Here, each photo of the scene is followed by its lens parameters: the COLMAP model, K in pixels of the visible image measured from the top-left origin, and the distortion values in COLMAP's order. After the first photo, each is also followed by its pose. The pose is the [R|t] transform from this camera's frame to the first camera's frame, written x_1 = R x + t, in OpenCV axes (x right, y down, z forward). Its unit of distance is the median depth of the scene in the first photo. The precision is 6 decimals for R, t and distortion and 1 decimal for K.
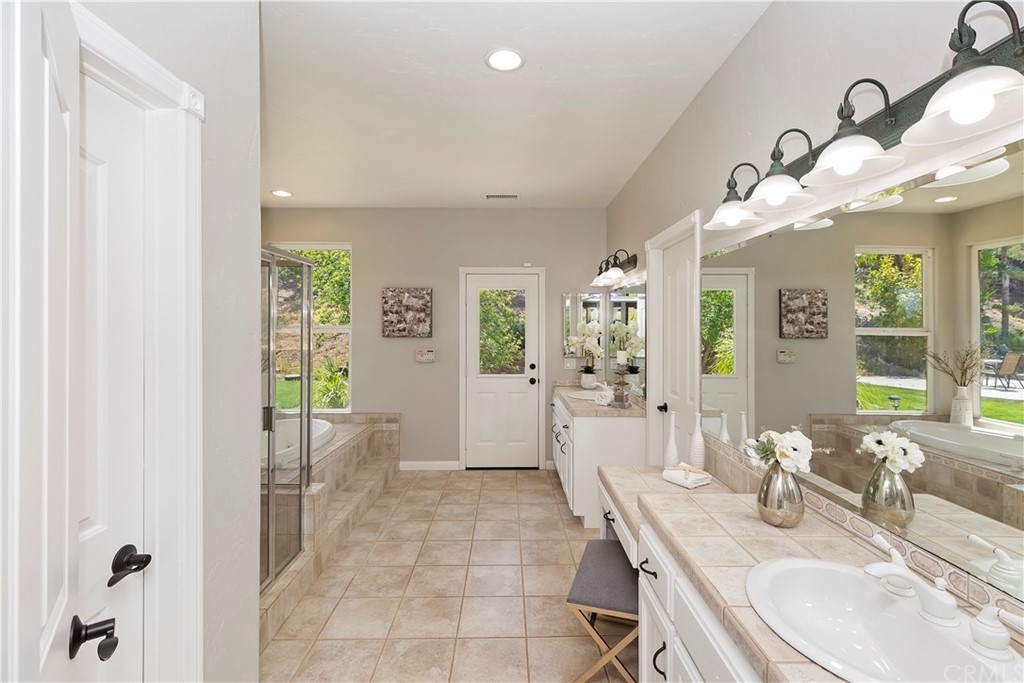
lens RADIAL K [[489.1, 0, 517.8], [0, 489.1, 327.6], [0, 0, 1]] dist [-0.003173, -0.000506]
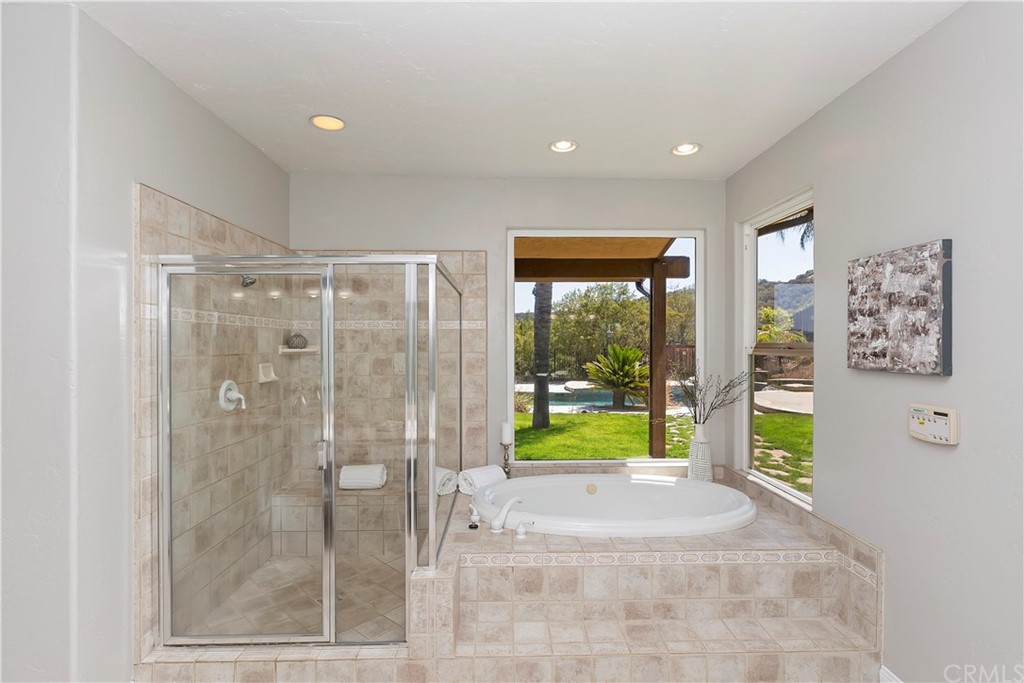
lens RADIAL K [[499.4, 0, 509.7], [0, 499.4, 344.9], [0, 0, 1]] dist [0.000283, 0.000150]
pose [[-0.006072, 0.002370, -0.999979, 0.192969], [0.002672, 0.999994, 0.002354, -0.004575], [0.999978, -0.002658, -0.006079, 0.685734]]
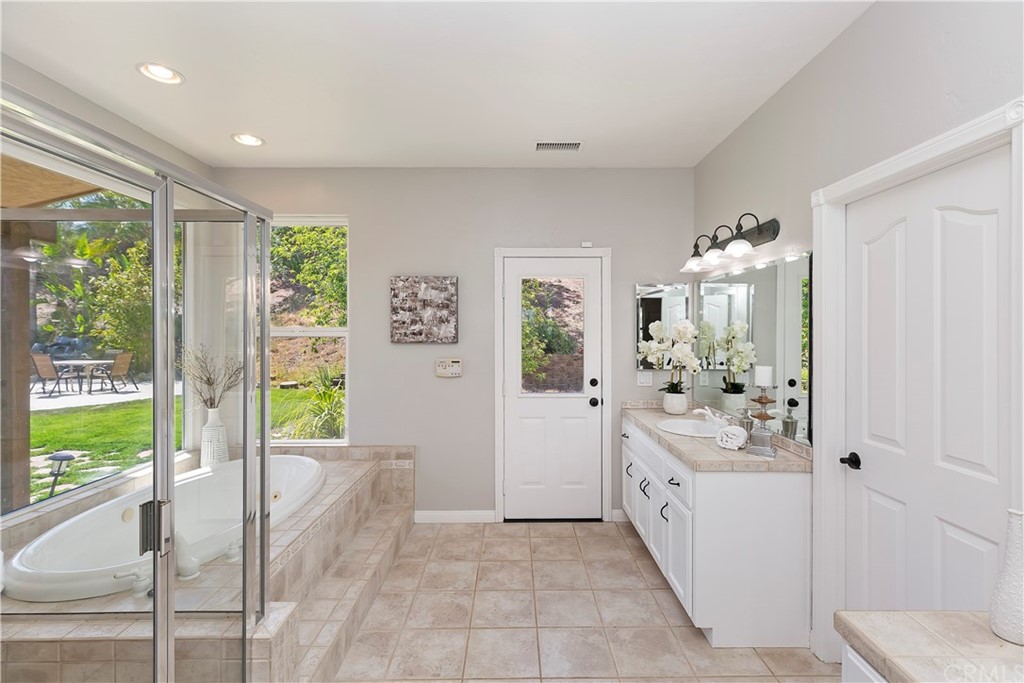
lens RADIAL K [[479.7, 0, 517.1], [0, 479.7, 331.7], [0, 0, 1]] dist [0.002988, 0.000150]
pose [[0.999981, -0.001693, -0.005987, -0.082273], [0.001727, 0.999982, 0.005690, -0.001201], [0.005977, -0.005701, 0.999966, 0.278388]]
